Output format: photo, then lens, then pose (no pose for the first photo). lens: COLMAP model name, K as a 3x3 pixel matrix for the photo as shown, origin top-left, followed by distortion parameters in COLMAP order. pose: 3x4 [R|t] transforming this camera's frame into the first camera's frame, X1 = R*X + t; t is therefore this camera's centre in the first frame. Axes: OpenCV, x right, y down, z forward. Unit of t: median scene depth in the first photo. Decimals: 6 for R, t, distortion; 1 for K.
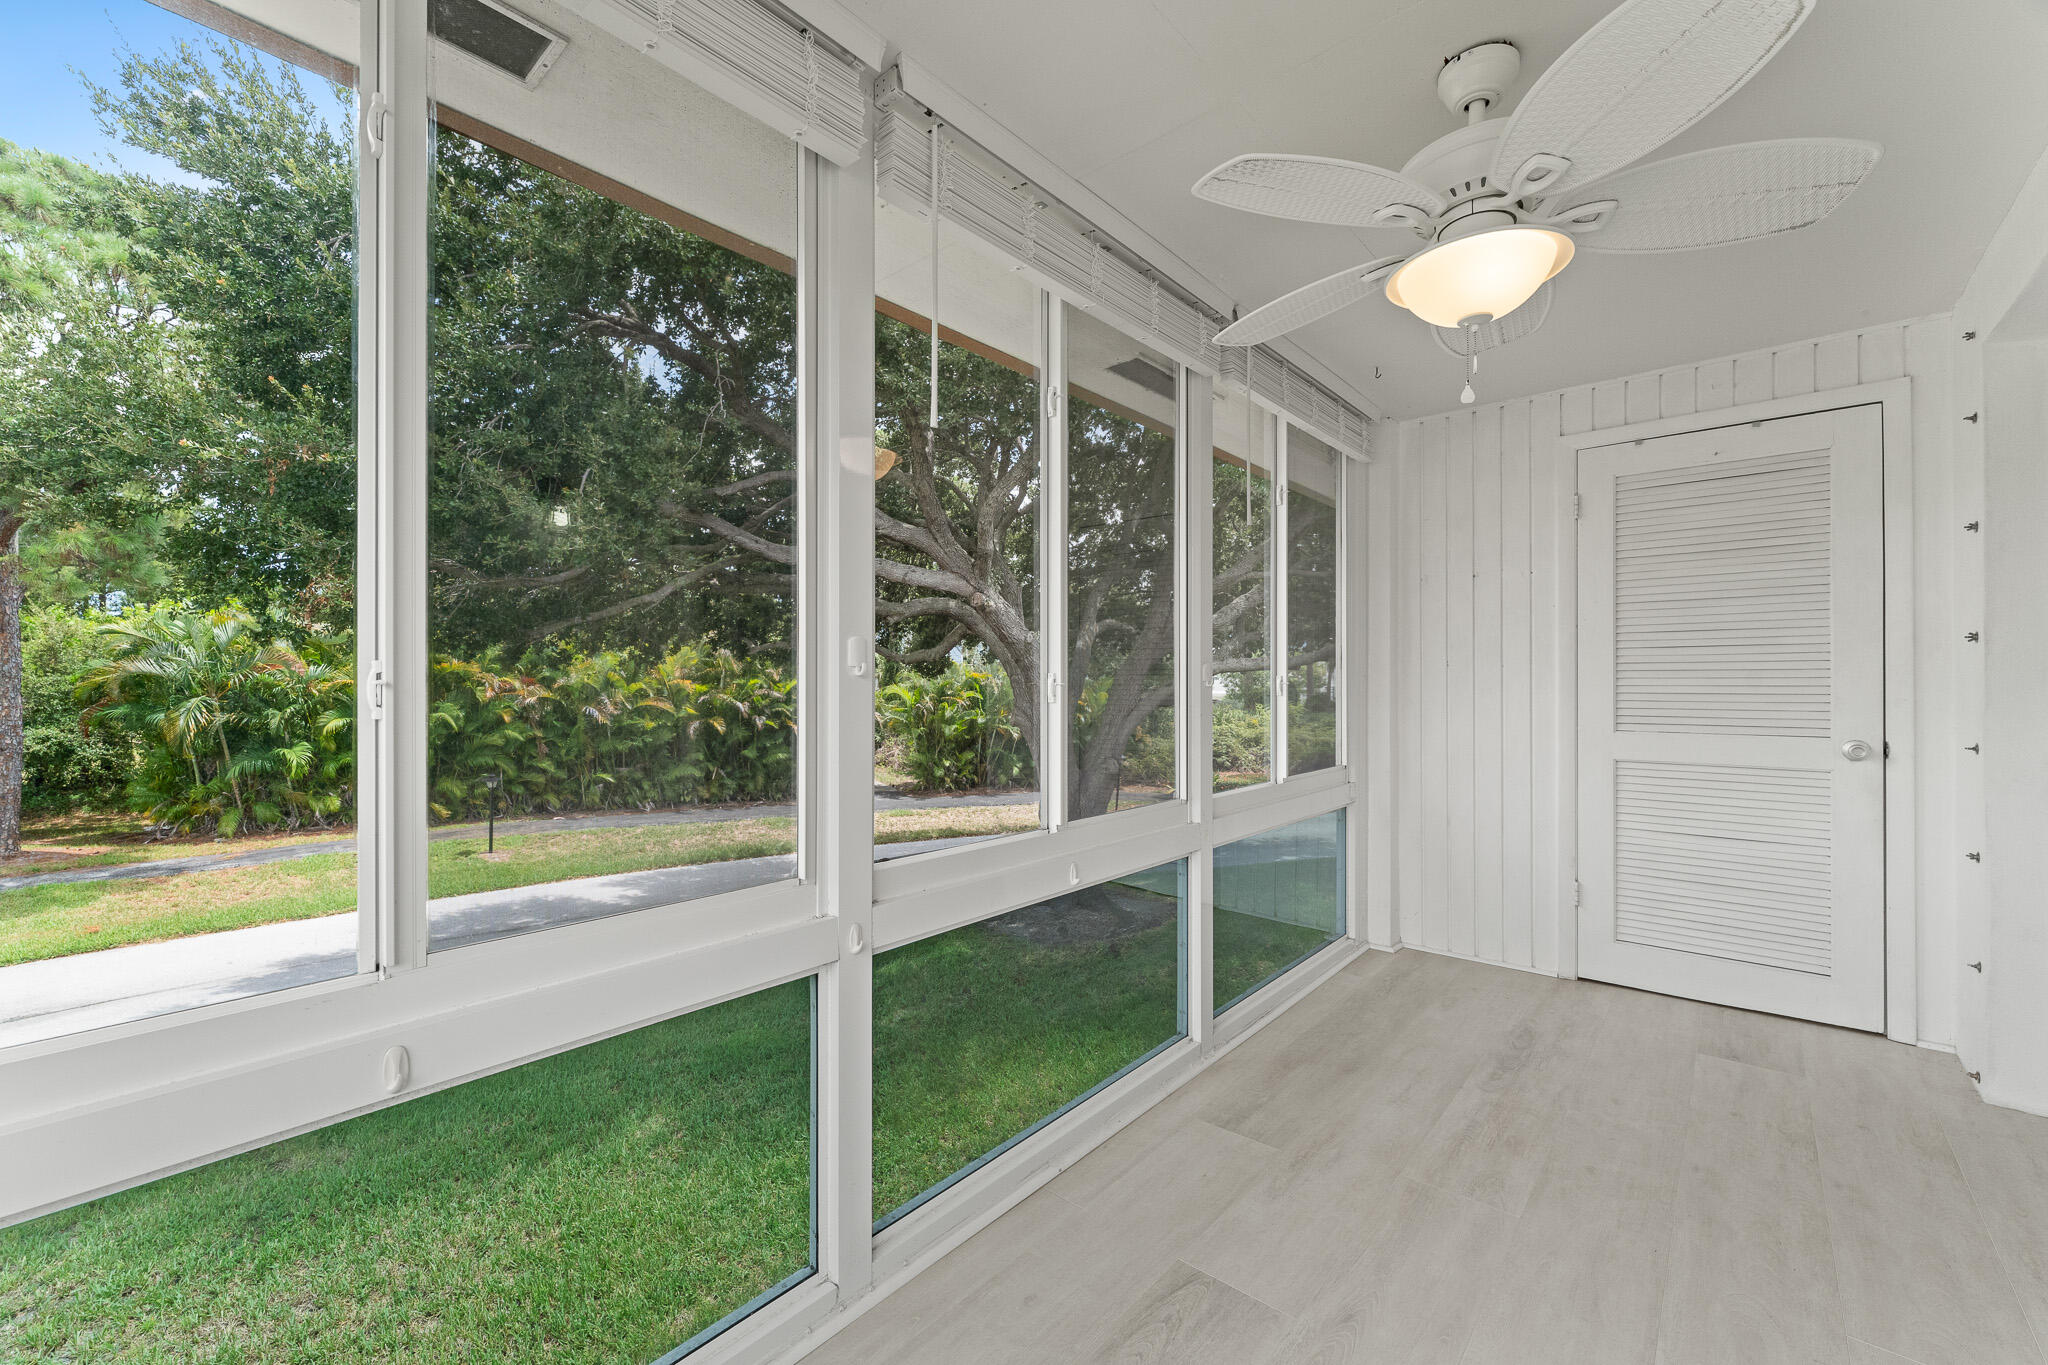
lens RADIAL K [[821.7, 0, 1024.0], [0, 821.7, 682.5], [0, 0, 1]] dist [-0.001064, -0.000066]
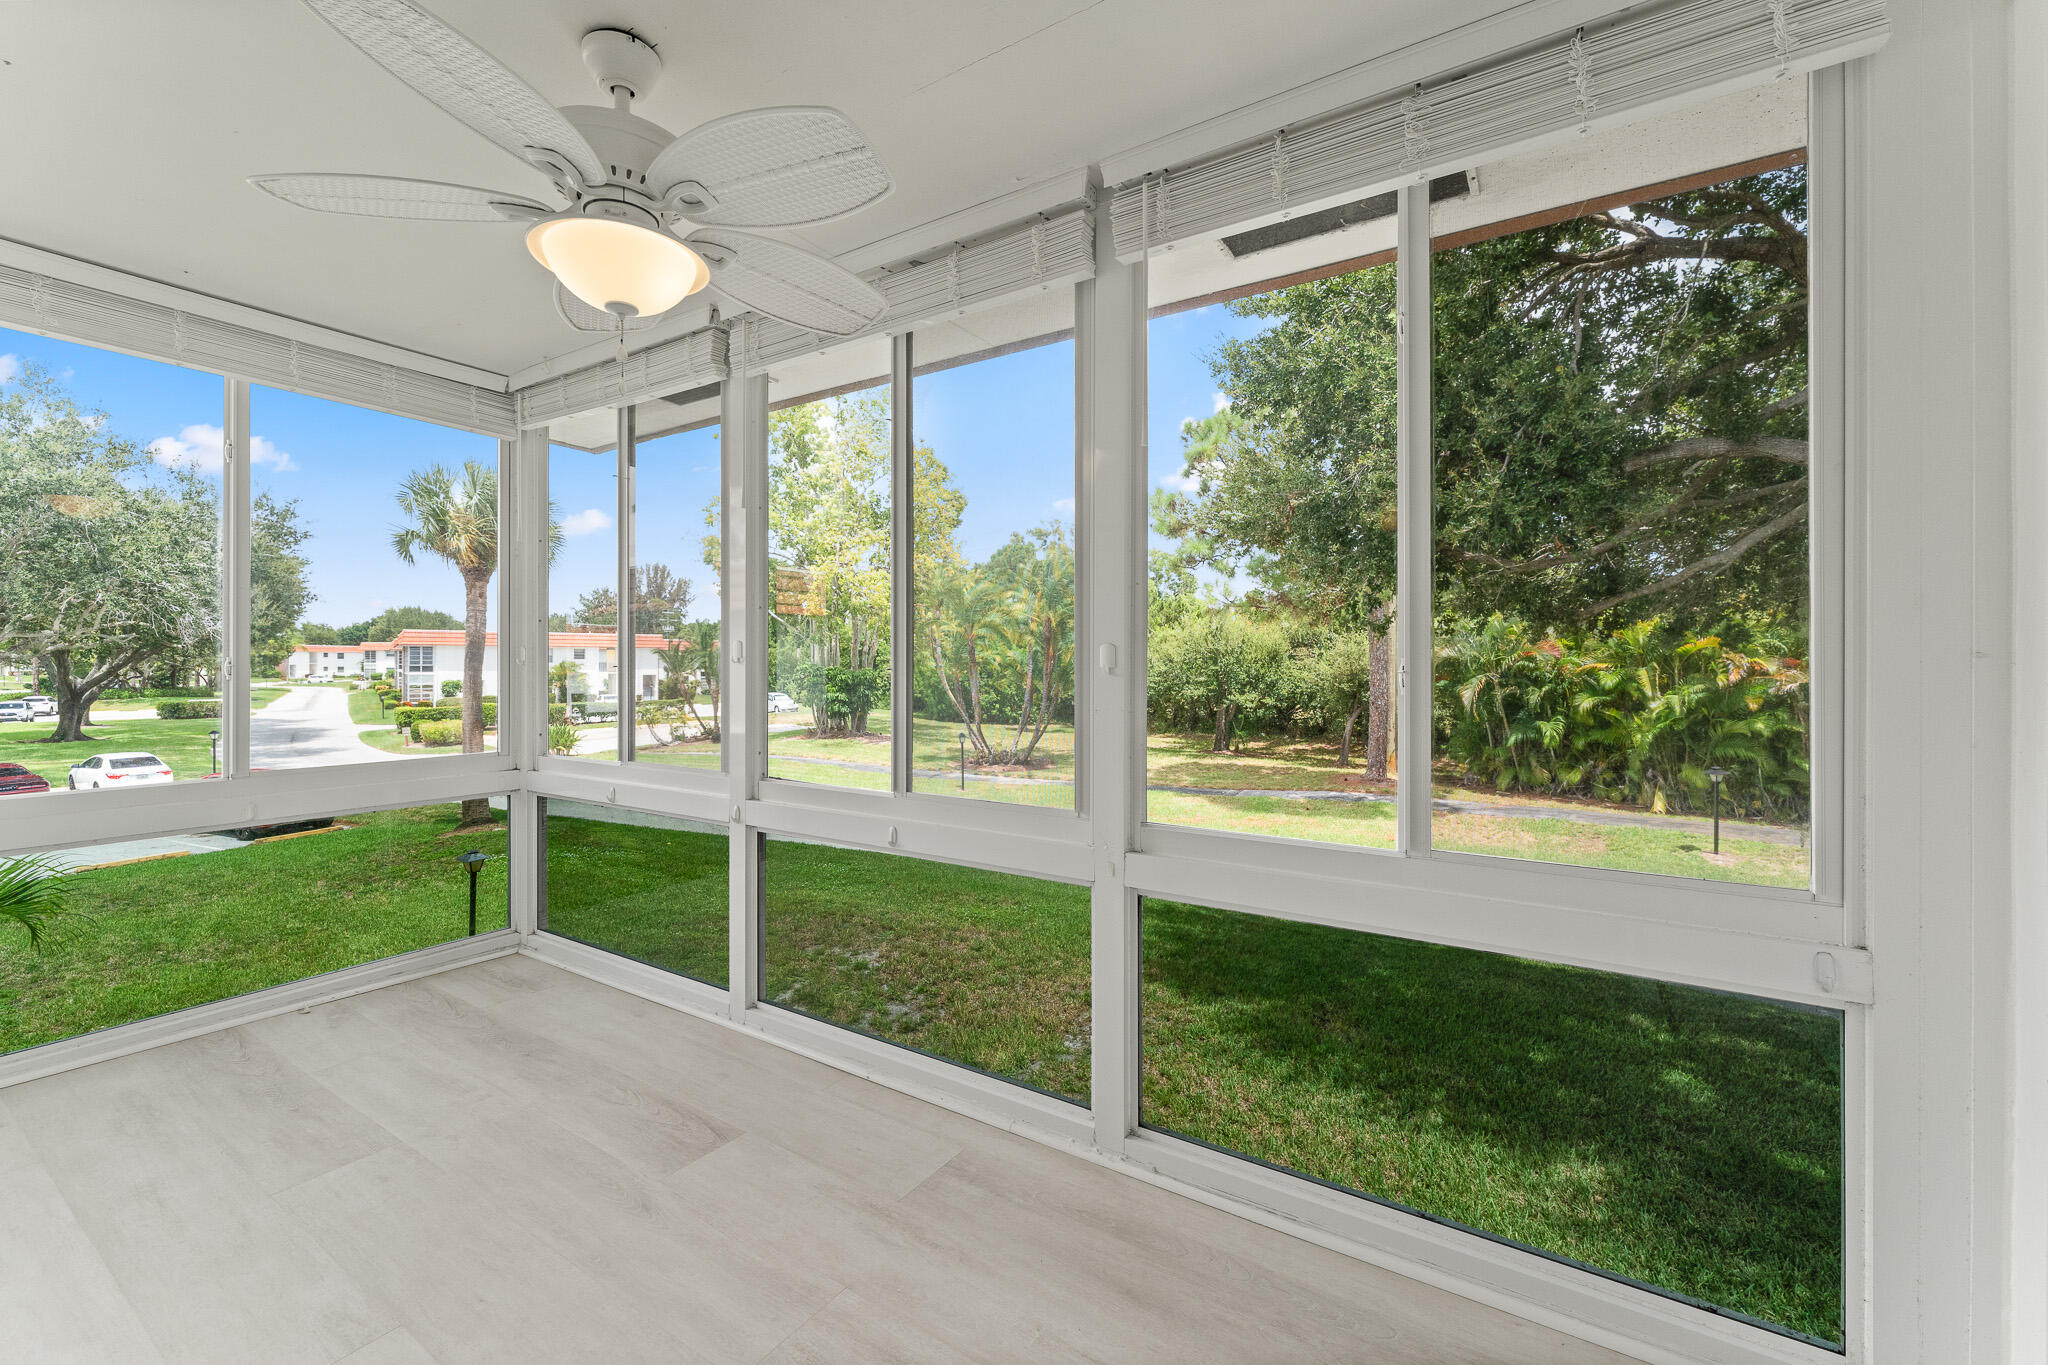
lens RADIAL K [[846.9, 0, 1034.1], [0, 846.9, 664.1], [0, 0, 1]] dist [0.000247, -0.000134]
pose [[0.142399, 0.000663, -0.989809, 0.168507], [0.000602, 1.000000, 0.000756, -0.000929], [0.989809, -0.000704, 0.142398, 0.138371]]
